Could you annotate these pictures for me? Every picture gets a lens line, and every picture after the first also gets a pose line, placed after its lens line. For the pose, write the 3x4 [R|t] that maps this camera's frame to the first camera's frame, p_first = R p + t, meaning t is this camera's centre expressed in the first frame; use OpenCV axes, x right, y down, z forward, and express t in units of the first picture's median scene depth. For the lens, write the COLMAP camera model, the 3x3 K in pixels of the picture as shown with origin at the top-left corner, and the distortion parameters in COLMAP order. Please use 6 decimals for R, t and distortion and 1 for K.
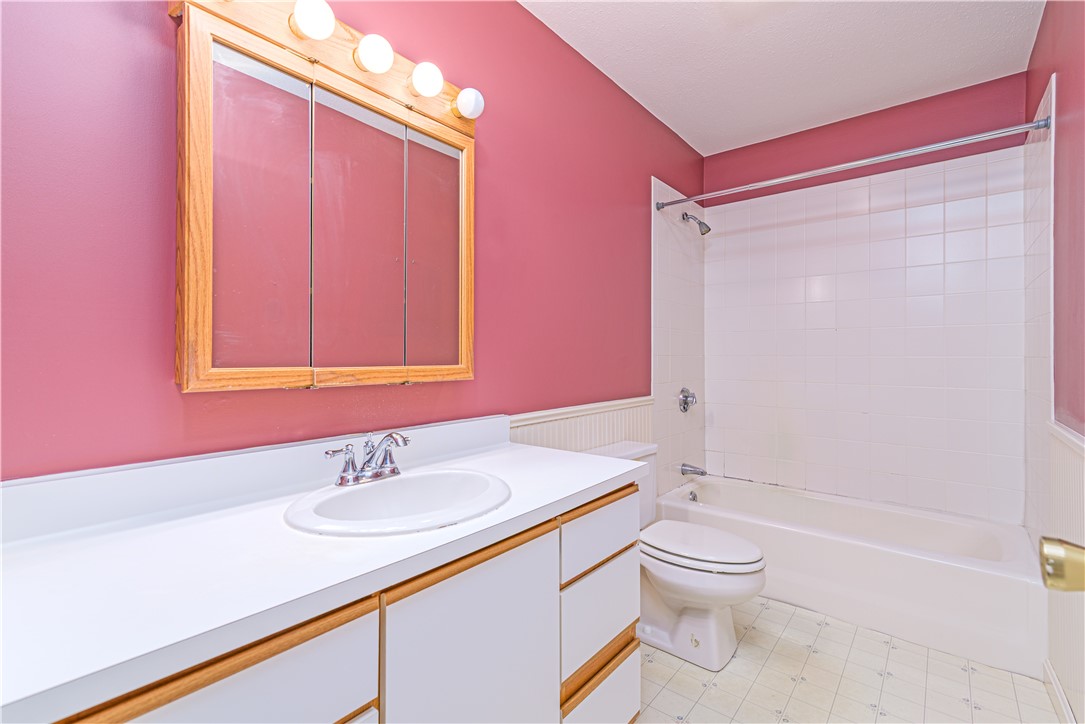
lens RADIAL K [[489.3, 0, 540.8], [0, 489.3, 359.7], [0, 0, 1]] dist [0.020385, -0.000747]
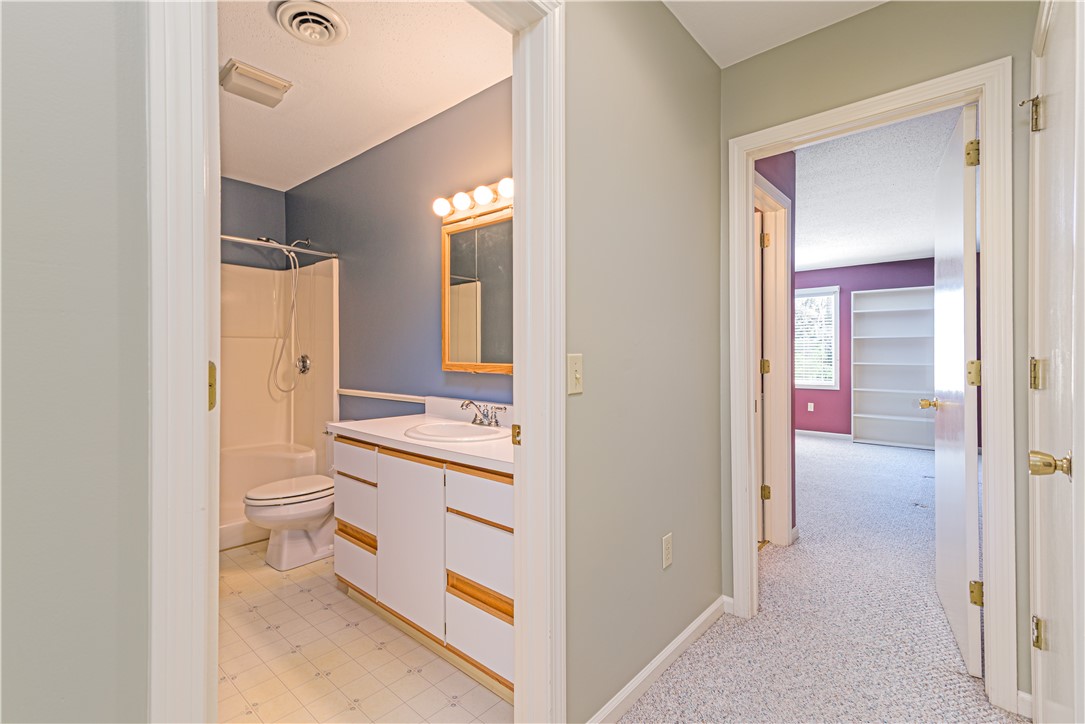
lens RADIAL K [[489.3, 0, 547.2], [0, 489.3, 365.7], [0, 0, 1]] dist [0.020385, -0.000747]
pose [[-0.013609, 0.024649, -0.999604, 1.556646], [-0.007256, 0.999667, 0.024749, -0.025770], [0.999881, 0.007590, -0.013425, 1.321917]]
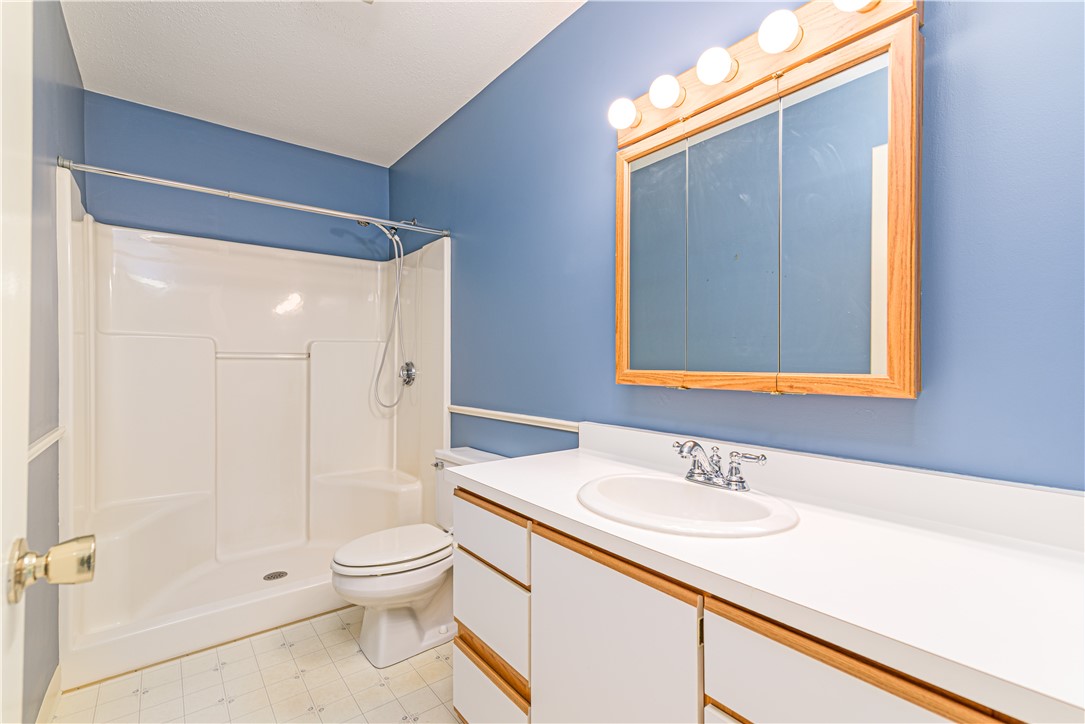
lens RADIAL K [[489.3, 0, 542.4], [0, 489.3, 355.0], [0, 0, 1]] dist [0.020385, -0.000747]
pose [[-0.201775, -0.010186, -0.979379, 0.760743], [0.002189, 0.999939, -0.010851, -0.011475], [0.979430, -0.004334, -0.201740, 0.904993]]
